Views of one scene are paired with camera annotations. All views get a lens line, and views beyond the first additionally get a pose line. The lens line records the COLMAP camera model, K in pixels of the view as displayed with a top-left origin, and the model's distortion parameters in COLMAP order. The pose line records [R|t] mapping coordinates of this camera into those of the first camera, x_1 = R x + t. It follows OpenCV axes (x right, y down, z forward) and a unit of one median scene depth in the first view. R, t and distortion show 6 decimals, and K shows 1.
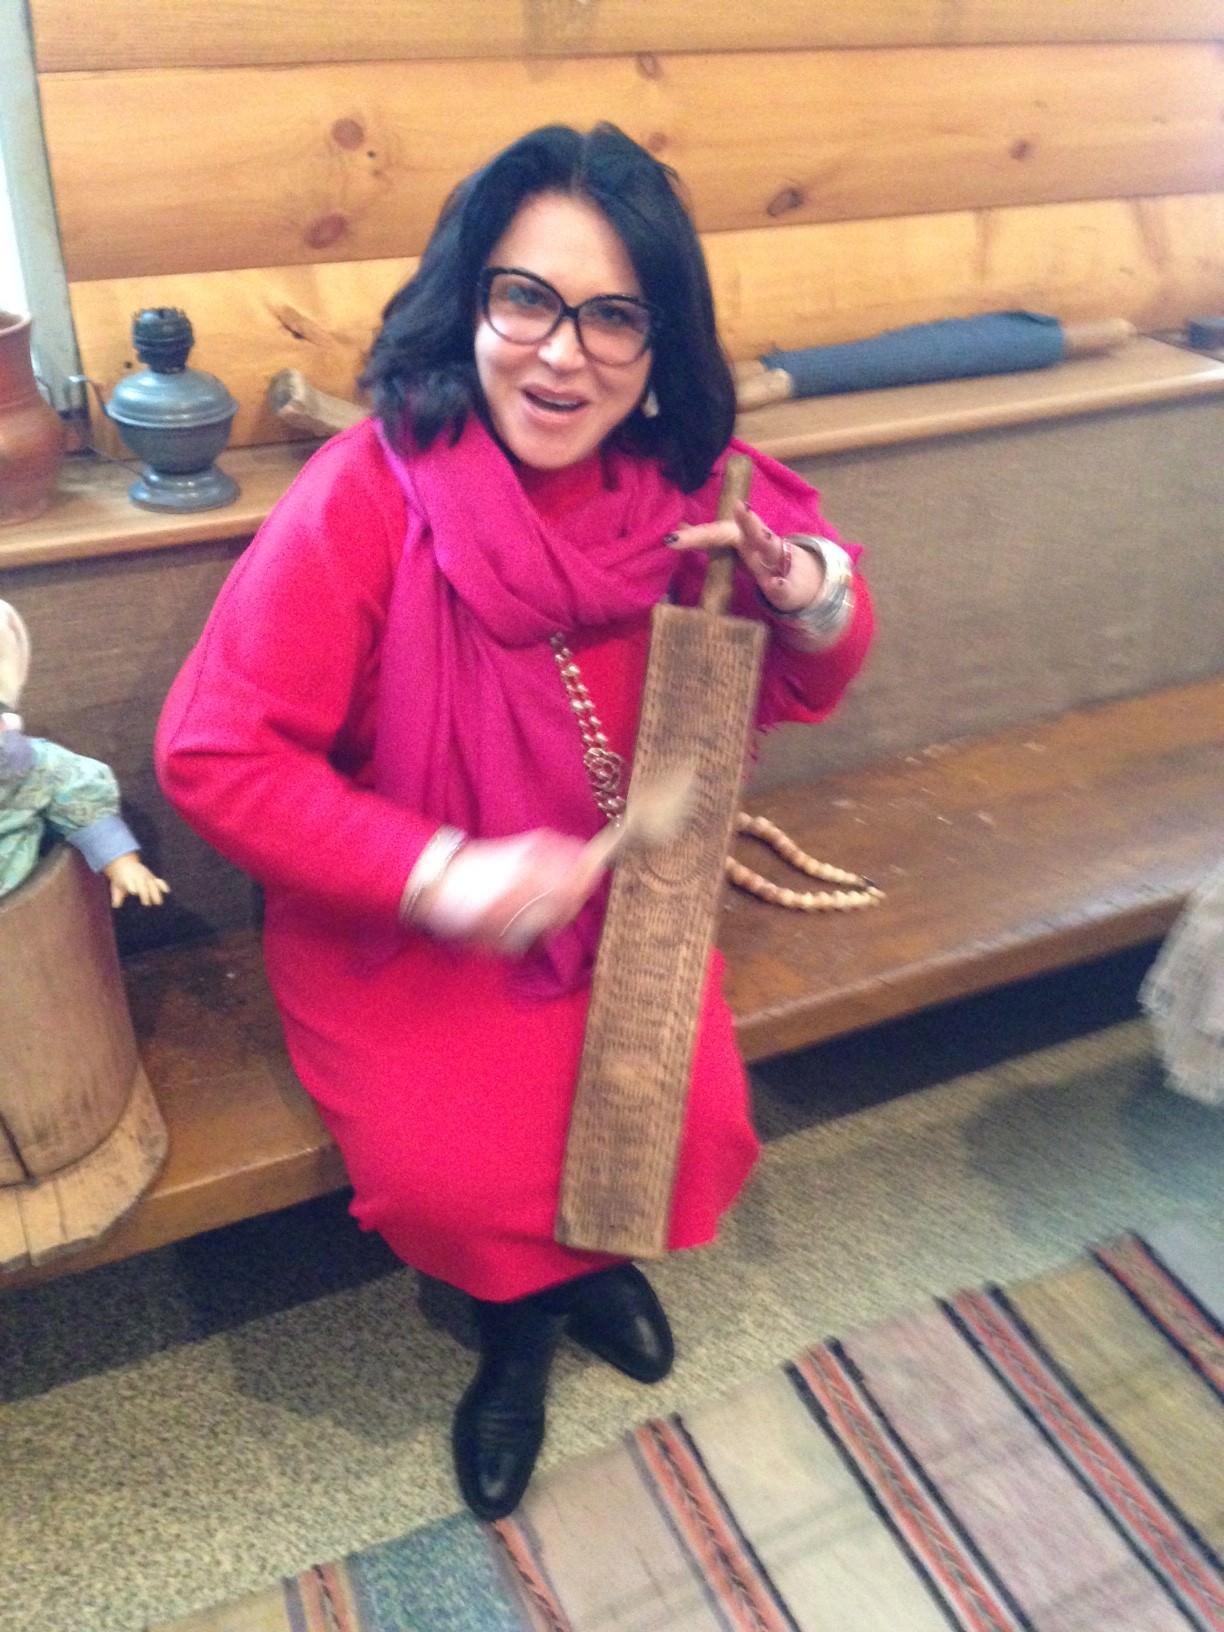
lens RADIAL K [[1446.5, 0, 667.8], [0, 1446.5, 819.8], [0, 0, 1]] dist [0.109531, -0.216173]
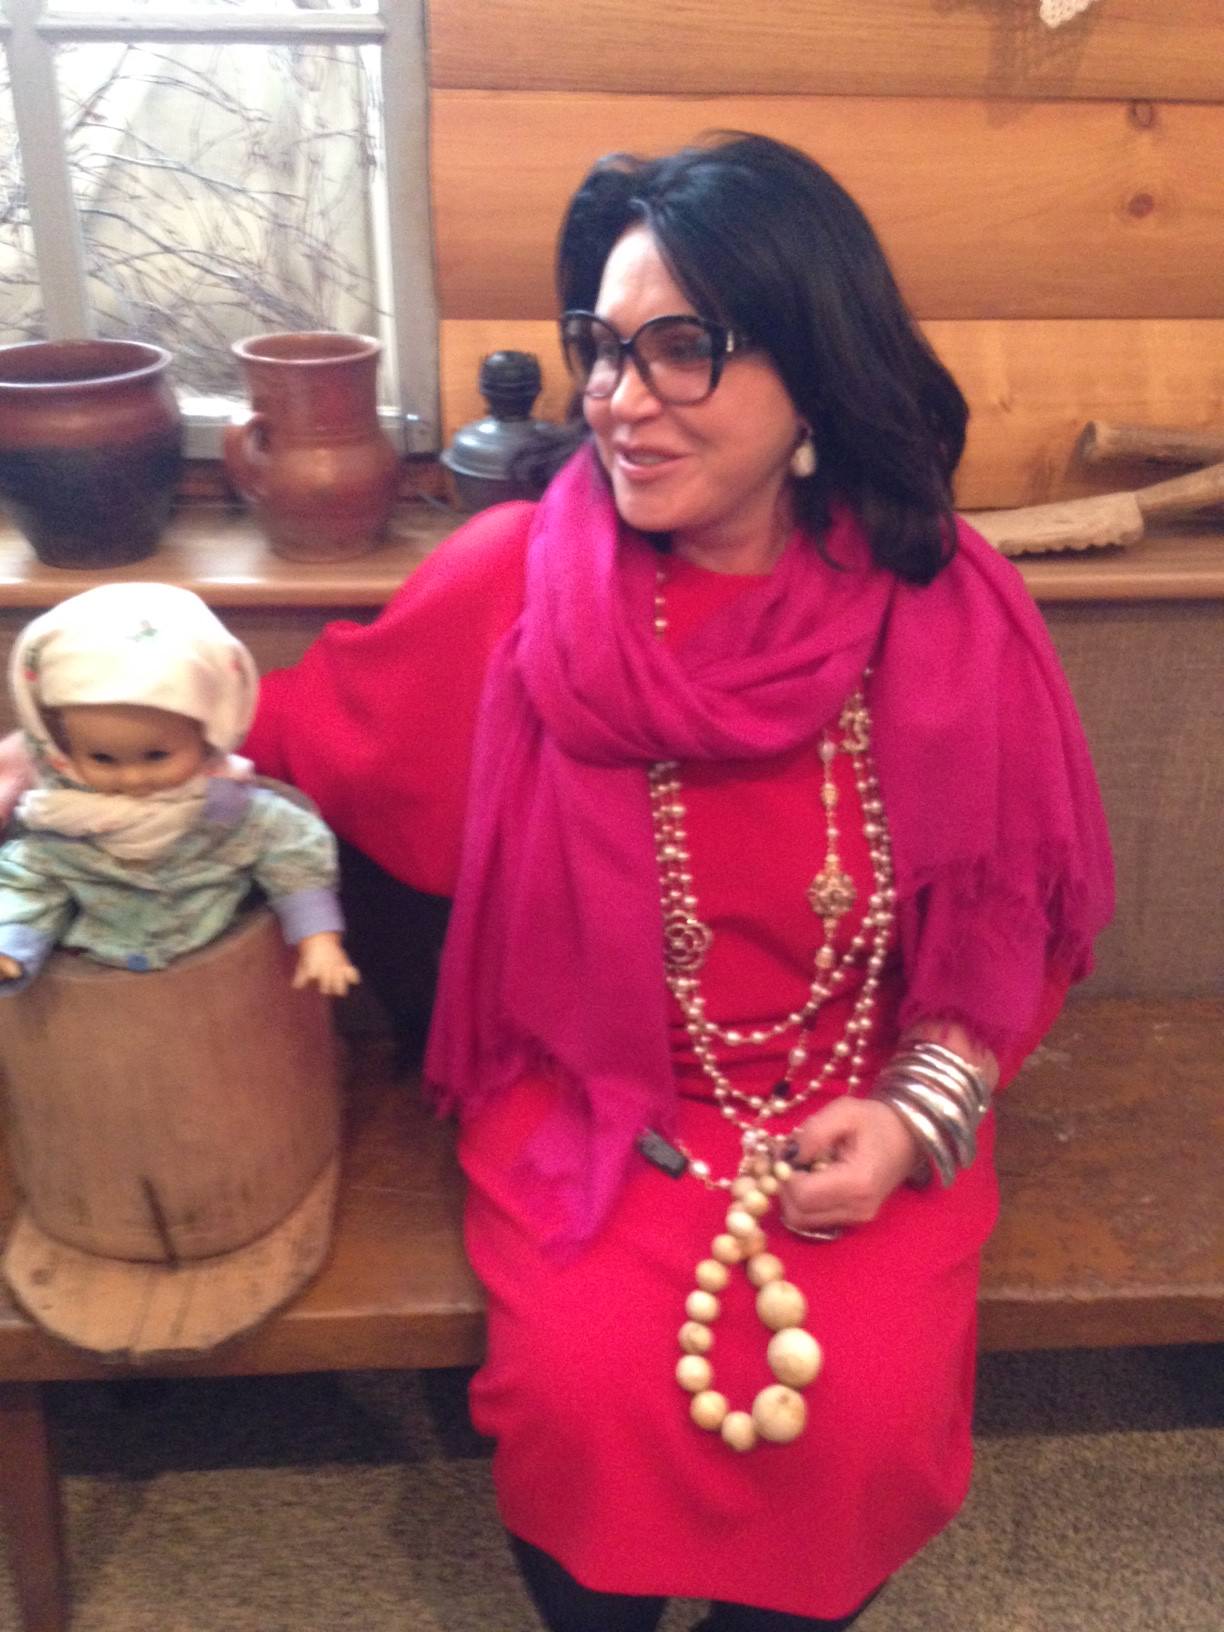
lens RADIAL K [[1446.5, 0, 667.8], [0, 1446.5, 819.8], [0, 0, 1]] dist [0.109531, -0.216173]
pose [[0.924200, 0.177257, -0.338281, 0.092262], [-0.198892, 0.979559, -0.030099, -0.048084], [0.326031, 0.095099, 0.940564, 0.180606]]
